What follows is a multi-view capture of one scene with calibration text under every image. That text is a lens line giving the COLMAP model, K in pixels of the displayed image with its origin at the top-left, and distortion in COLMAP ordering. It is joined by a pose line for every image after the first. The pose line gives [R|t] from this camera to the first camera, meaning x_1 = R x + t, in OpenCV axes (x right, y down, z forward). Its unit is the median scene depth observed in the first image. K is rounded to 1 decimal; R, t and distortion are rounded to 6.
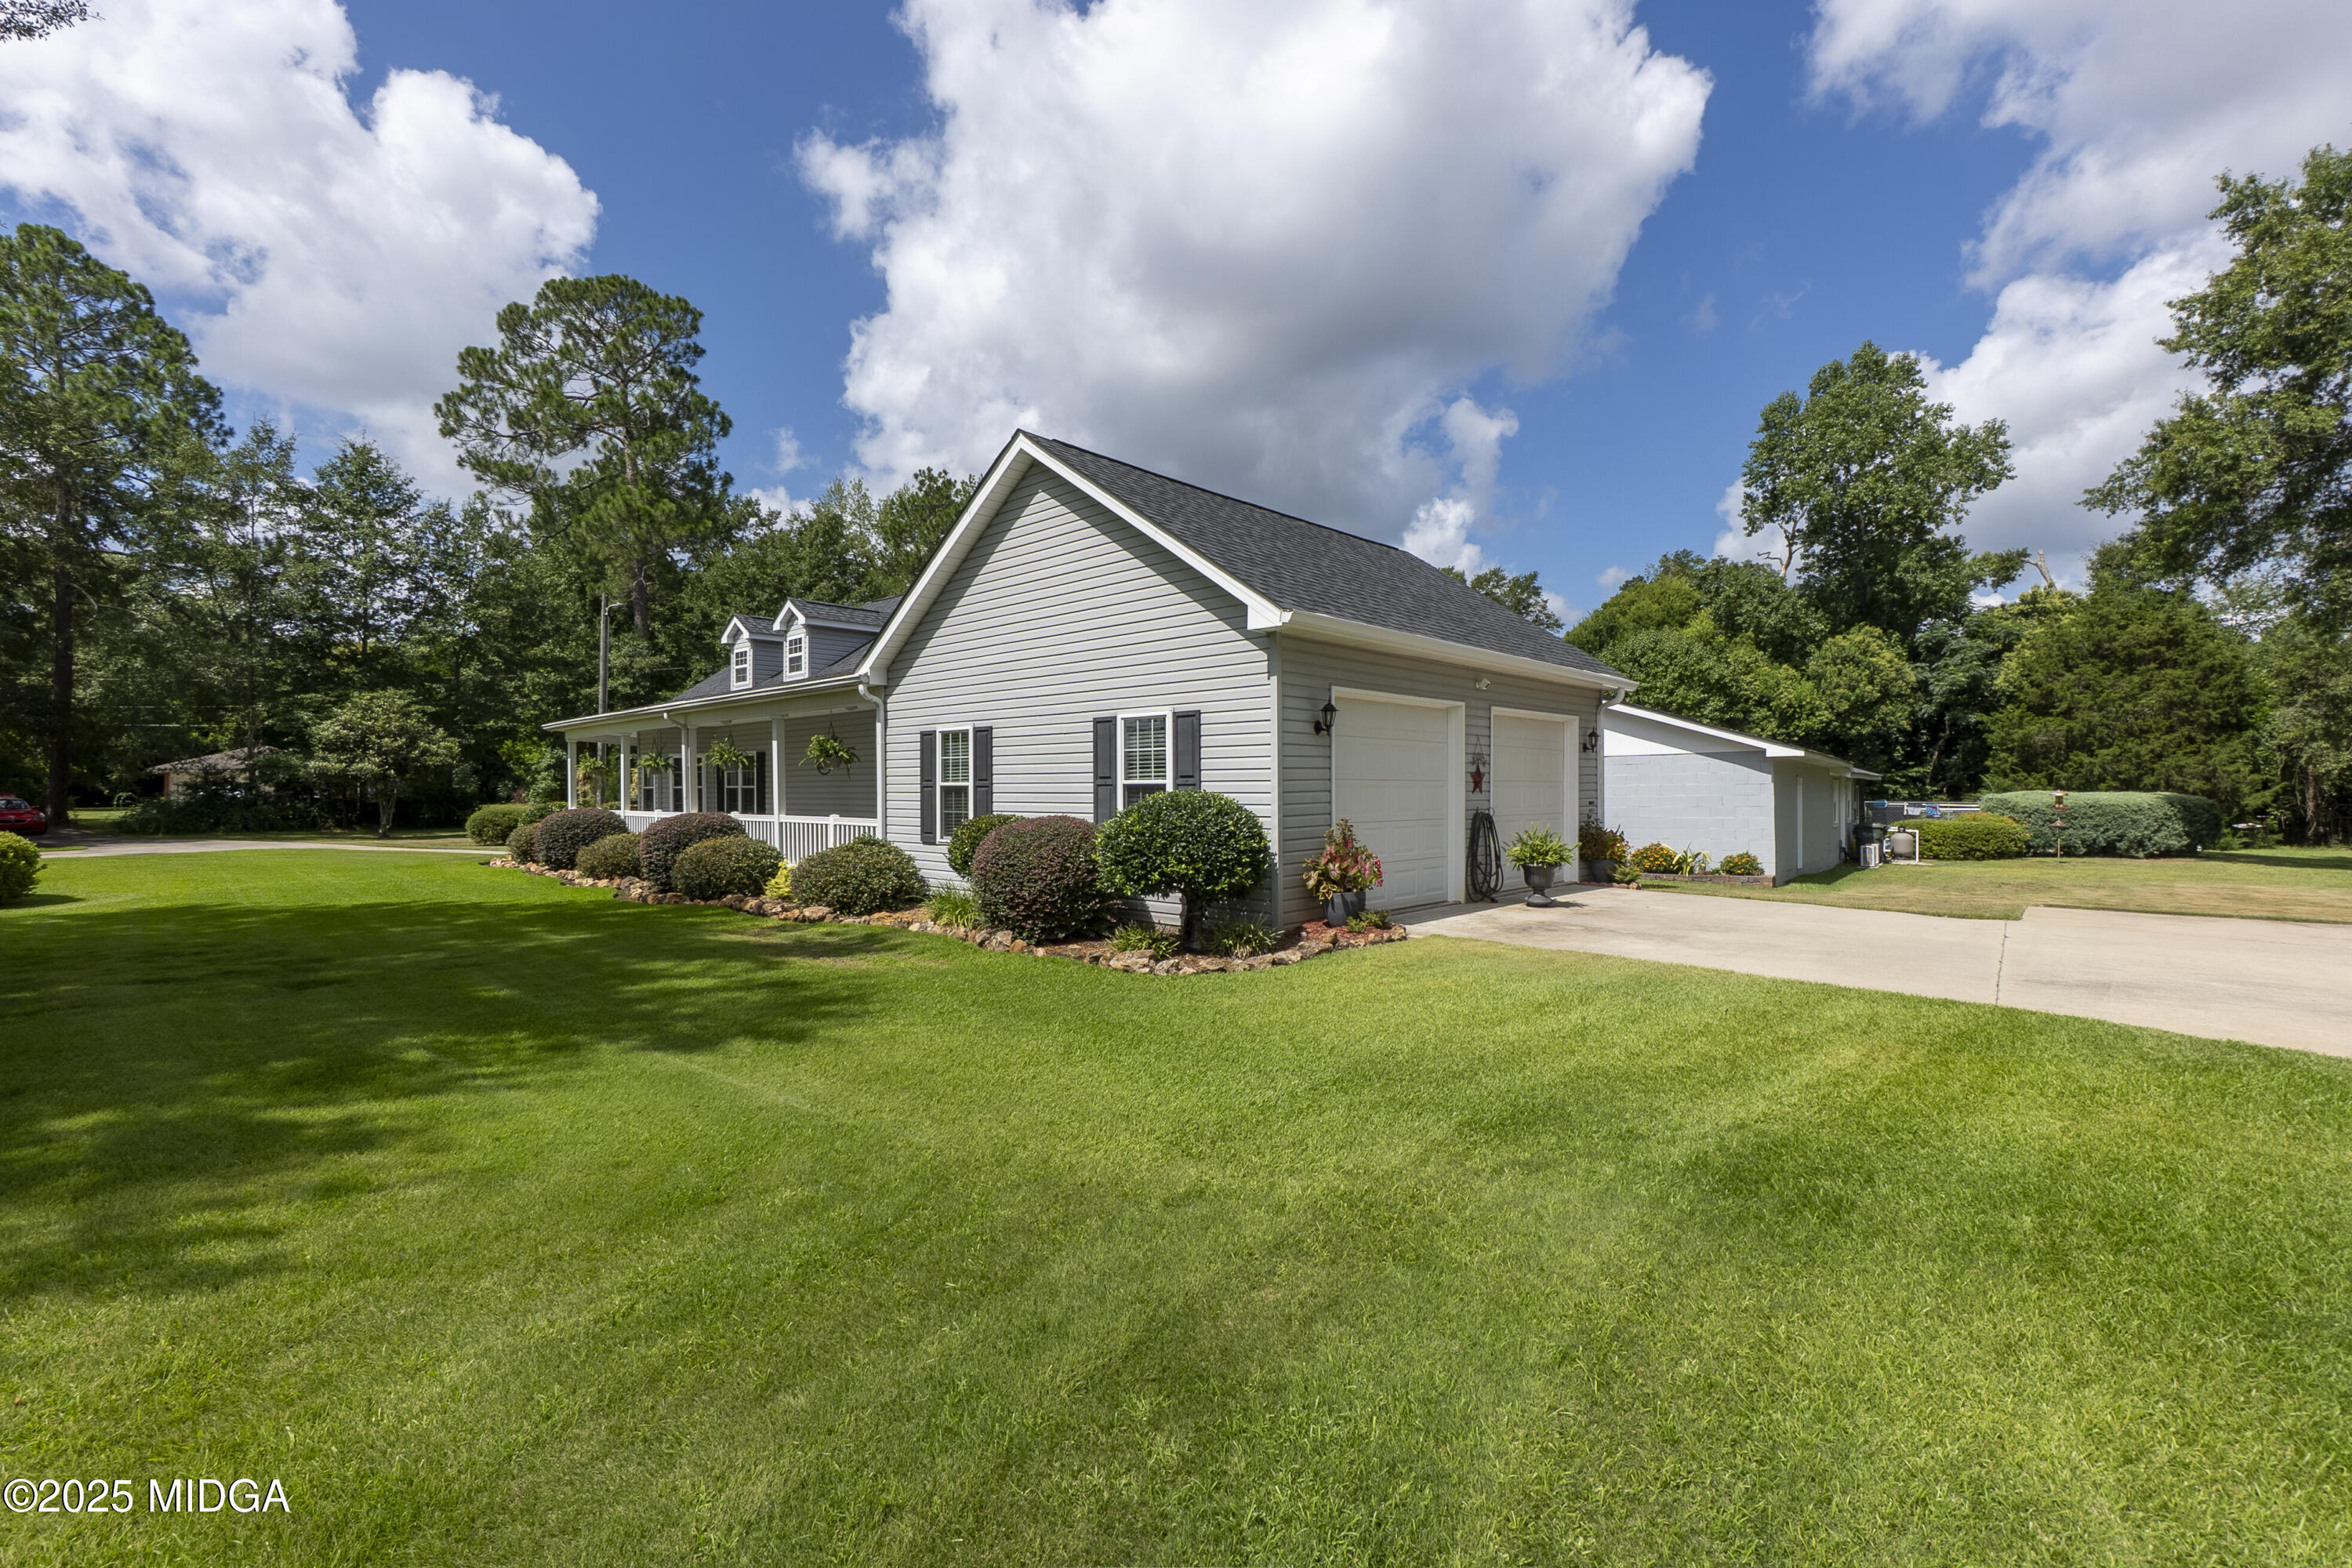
lens RADIAL K [[1004.7, 0, 1159.5], [0, 1004.7, 791.3], [0, 0, 1]] dist [-0.007611, 0.000988]
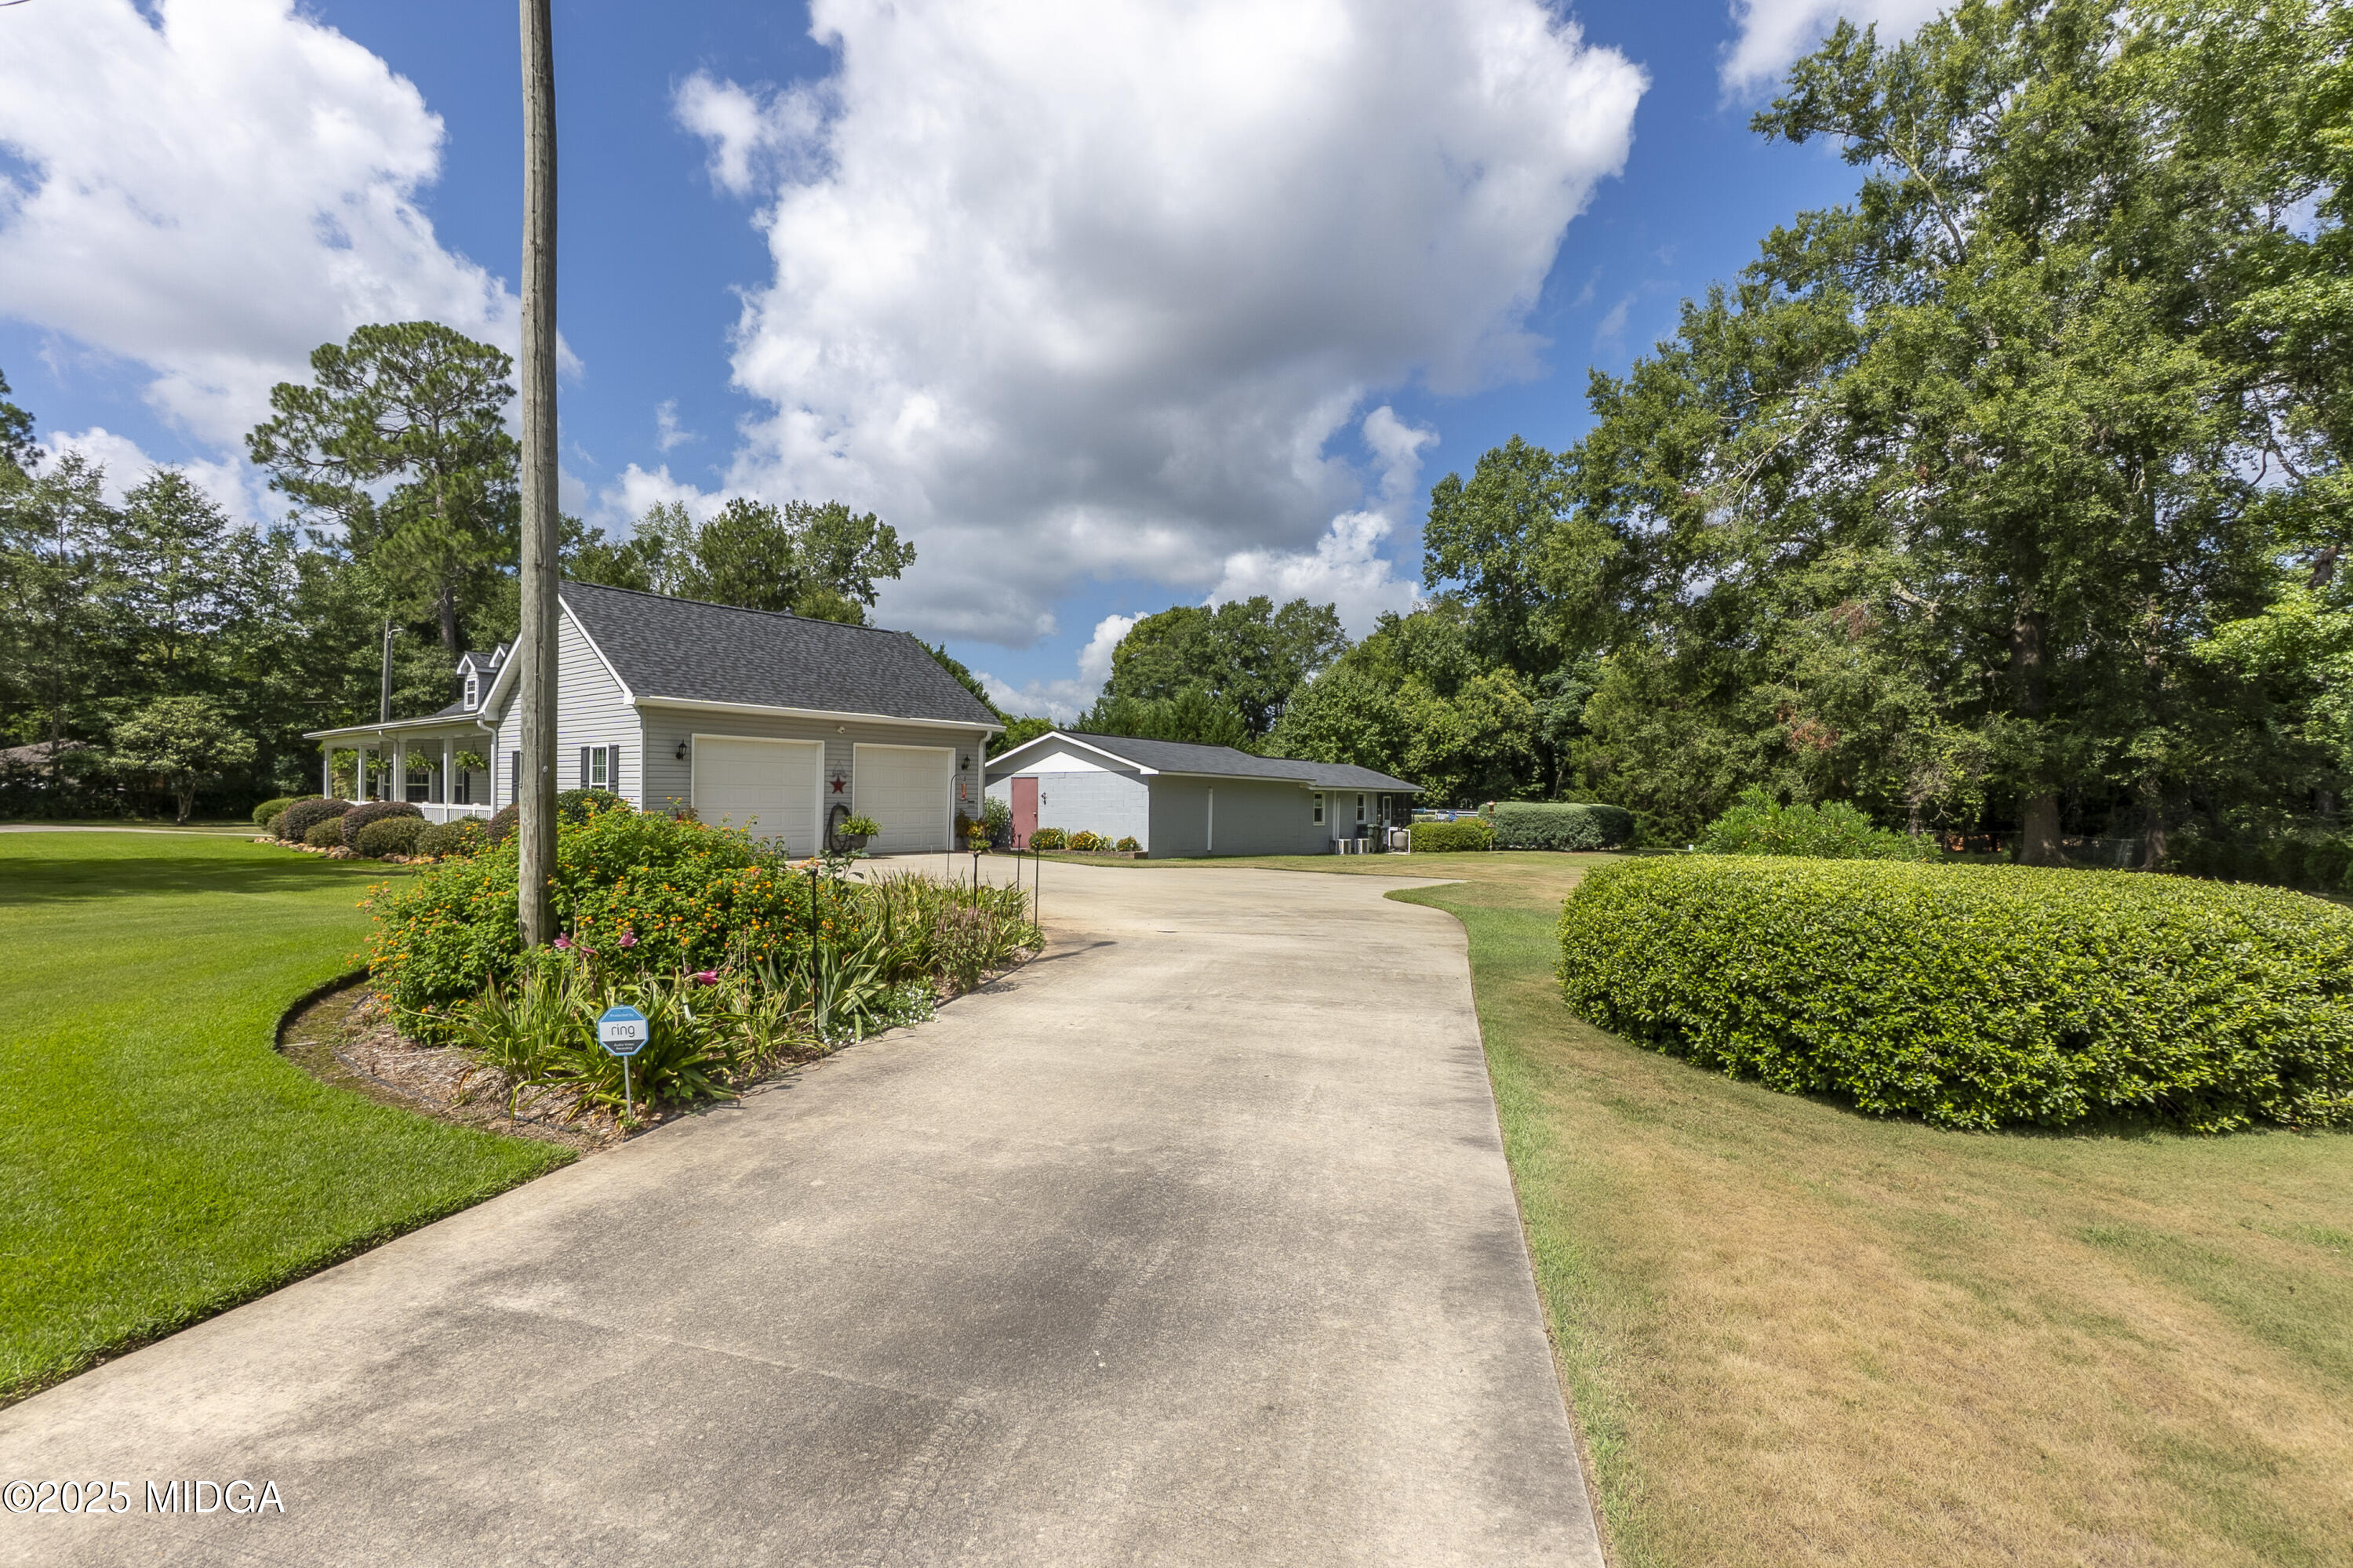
lens RADIAL K [[1005.2, 0, 1164.1], [0, 1005.2, 791.9], [0, 0, 1]] dist [-0.007611, 0.000988]
pose [[0.995052, 0.013789, 0.098392, 0.189270], [-0.013170, 0.999889, -0.006940, 0.000935], [-0.098477, 0.005610, 0.995124, -0.203253]]
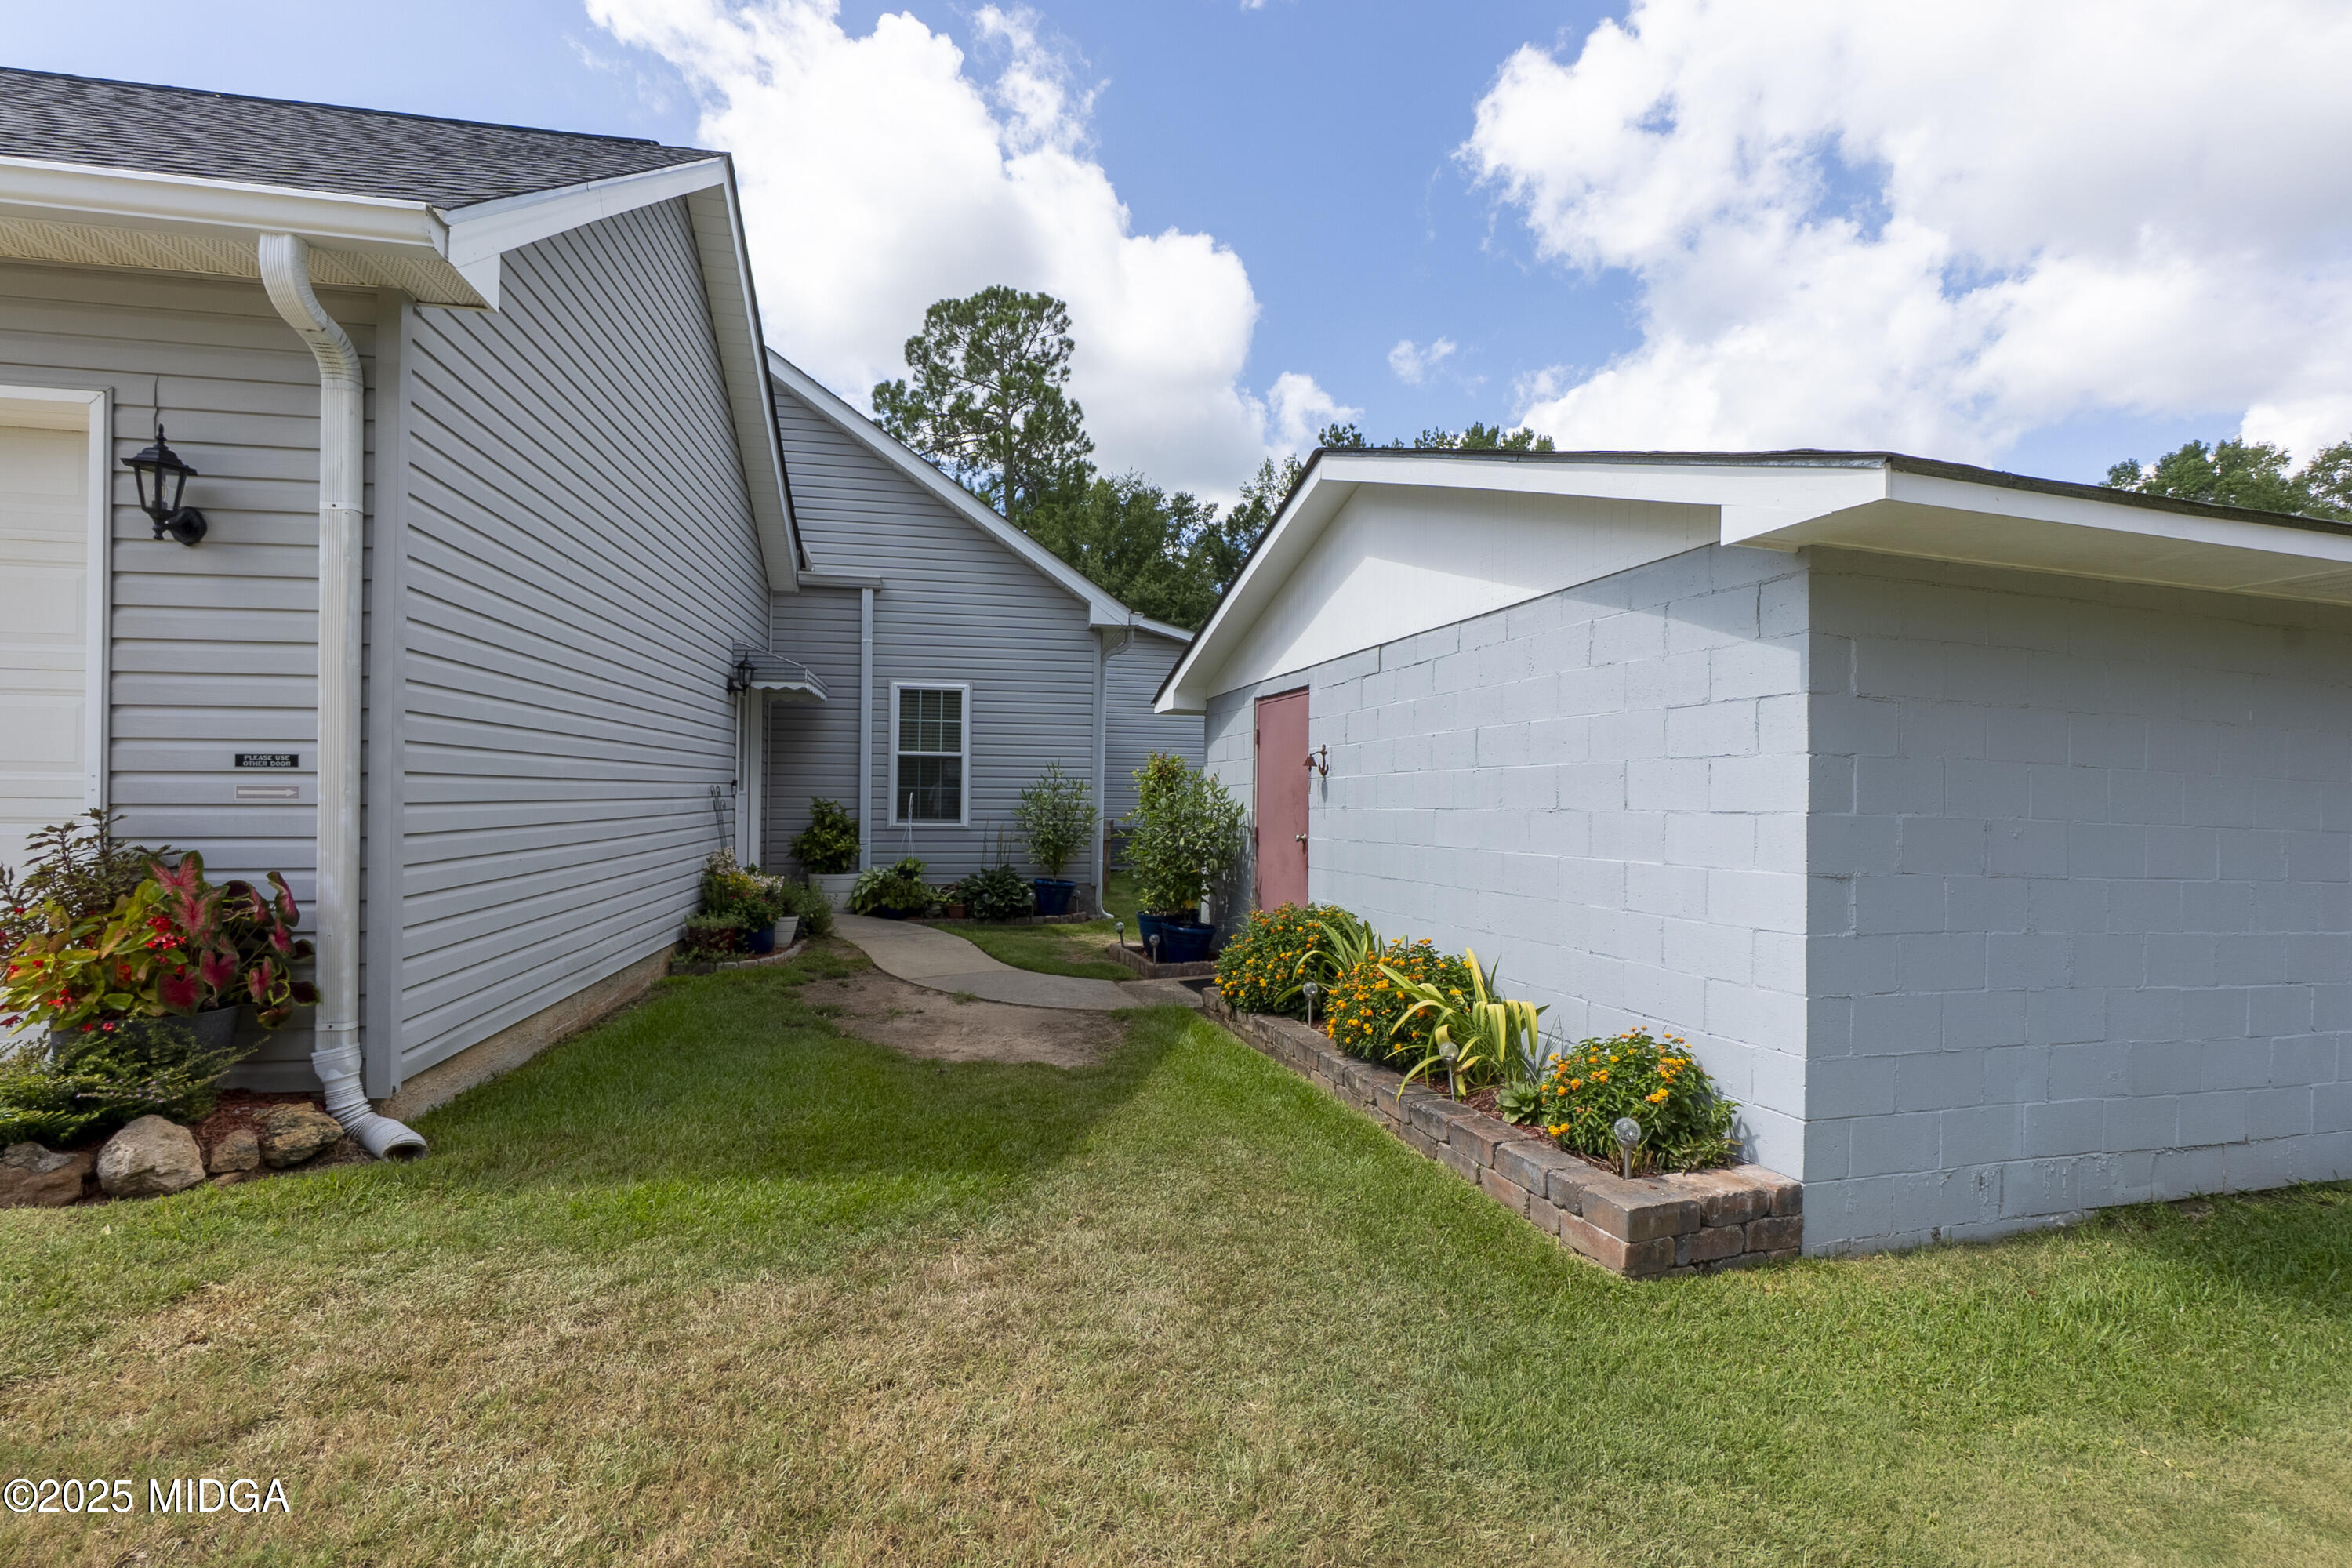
lens RADIAL K [[1004.7, 0, 1184.1], [0, 1004.7, 789.5], [0, 0, 1]] dist [-0.007611, 0.000988]
pose [[0.825085, 0.010889, -0.564904, 0.243112], [-0.016226, 0.999859, -0.004426, 0.004934], [0.564776, 0.012818, 0.825145, 0.303410]]
